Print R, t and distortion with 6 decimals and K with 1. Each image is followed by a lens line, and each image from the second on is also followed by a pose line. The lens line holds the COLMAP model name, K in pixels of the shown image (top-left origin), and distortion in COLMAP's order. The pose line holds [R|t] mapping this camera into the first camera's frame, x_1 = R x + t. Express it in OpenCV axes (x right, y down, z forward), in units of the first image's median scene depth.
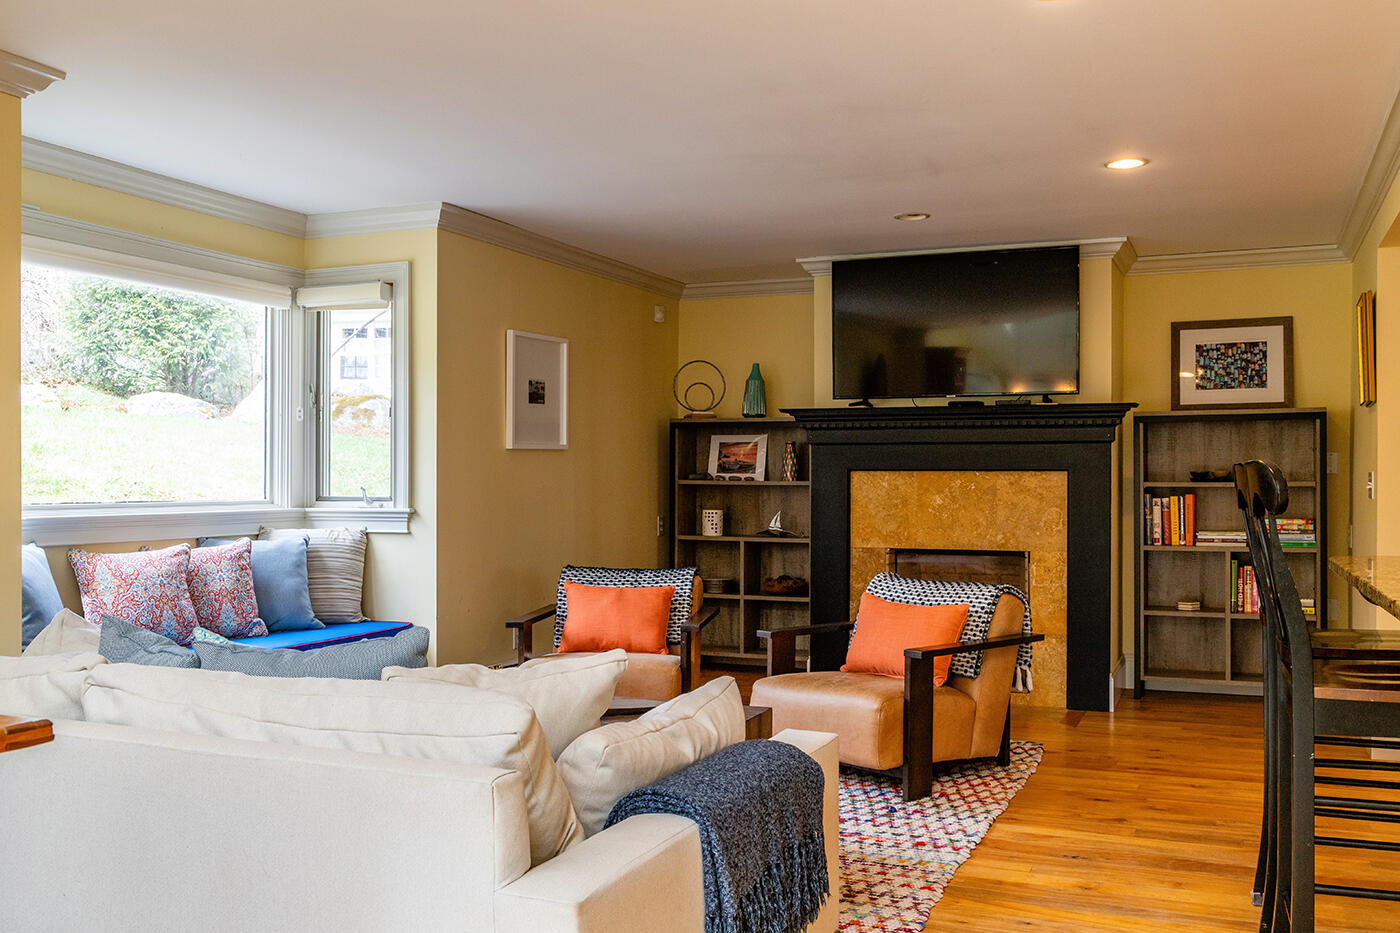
lens RADIAL K [[1513.9, 0, 700.0], [0, 1513.9, 466.5], [0, 0, 1]] dist [-0.020828, 0.010258]
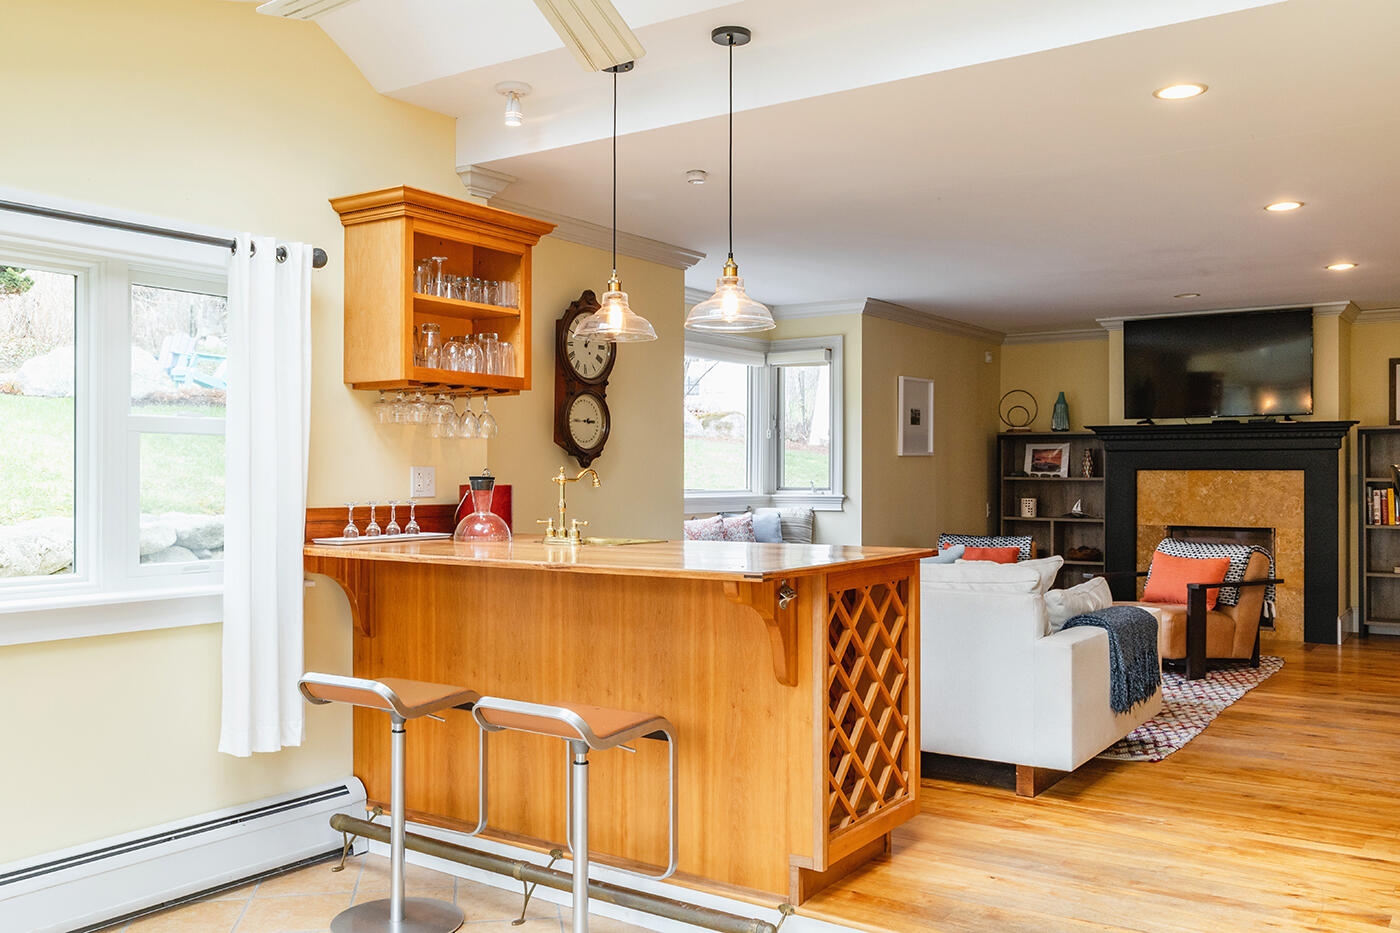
lens RADIAL K [[1233.8, 0, 700.0], [0, 1233.8, 466.5], [0, 0, 1]] dist [-0.014578, 0.015321]
pose [[0.974619, -0.001906, -0.223862, -0.042662], [0.001946, 0.999998, -0.000042, -0.001184], [0.223862, -0.000394, 0.974621, -0.215036]]
